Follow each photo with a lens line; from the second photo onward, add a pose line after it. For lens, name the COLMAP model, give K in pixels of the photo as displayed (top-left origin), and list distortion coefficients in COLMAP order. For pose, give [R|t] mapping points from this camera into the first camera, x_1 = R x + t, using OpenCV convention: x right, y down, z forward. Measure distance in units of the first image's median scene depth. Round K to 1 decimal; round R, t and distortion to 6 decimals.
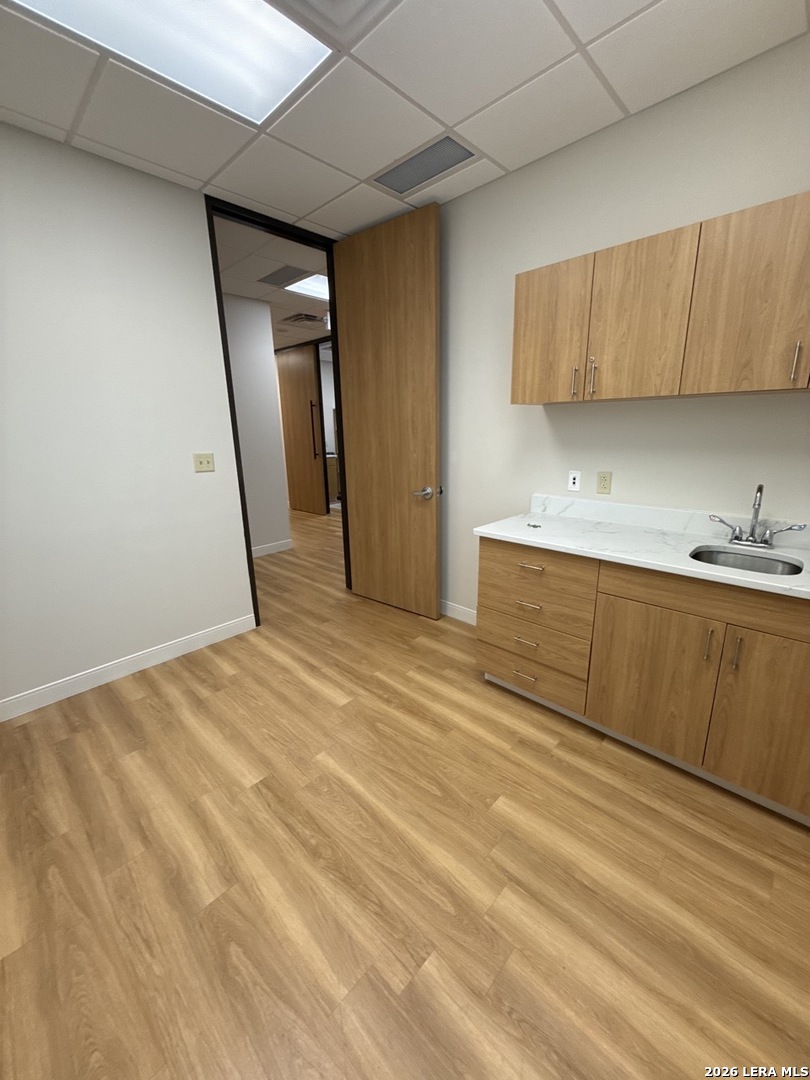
lens RADIAL K [[432.2, 0, 403.8], [0, 432.2, 537.7], [0, 0, 1]] dist [0.000205, -0.000116]
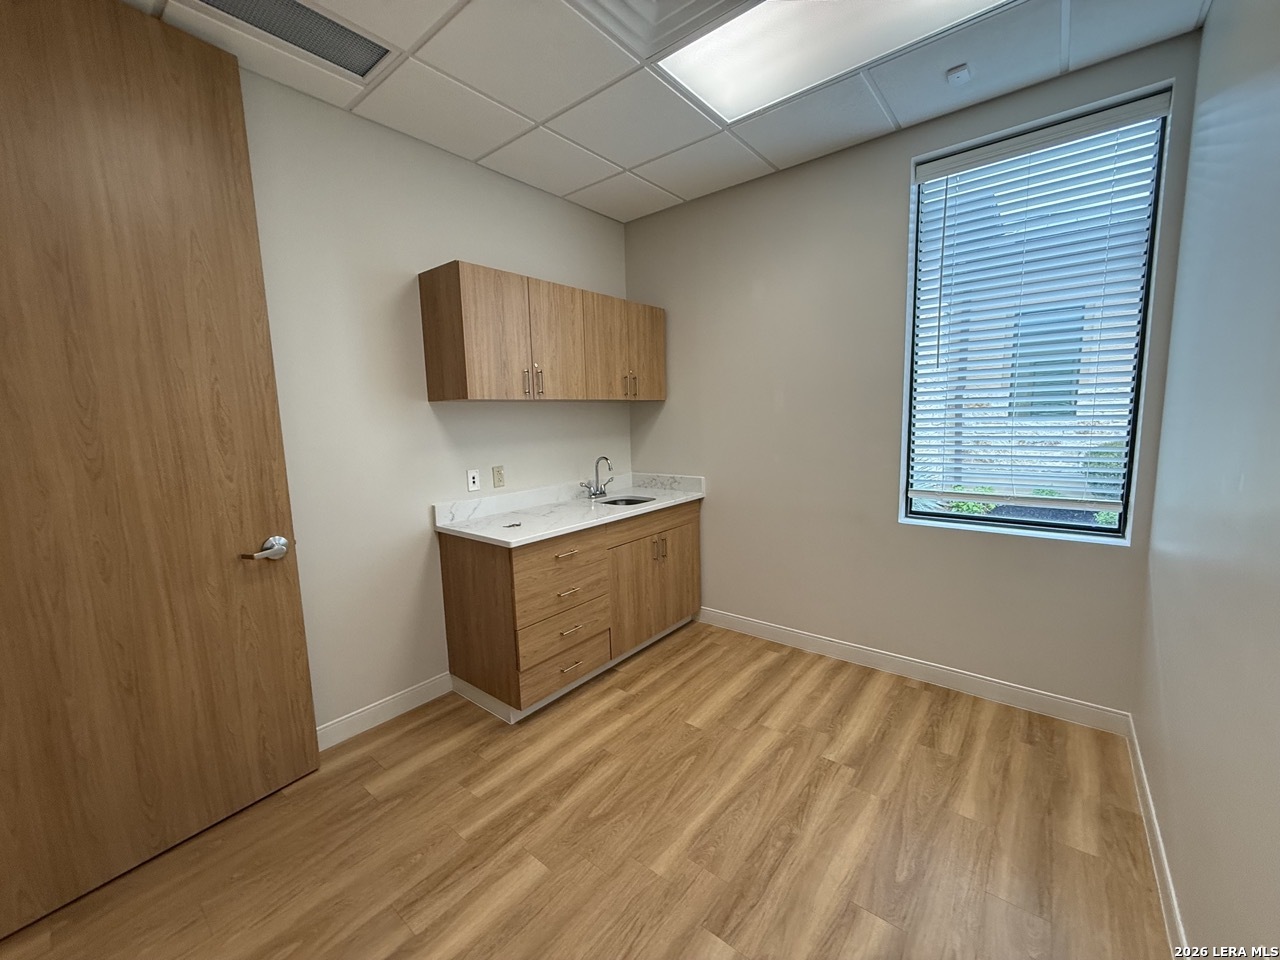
lens RADIAL K [[512.3, 0, 638.0], [0, 512.3, 481.0], [0, 0, 1]] dist [0.000205, -0.000116]
pose [[-0.089652, -0.104928, 0.990431, -1.028361], [0.279170, 0.951923, 0.126119, -0.231487], [-0.956047, 0.287805, -0.056049, 0.968083]]
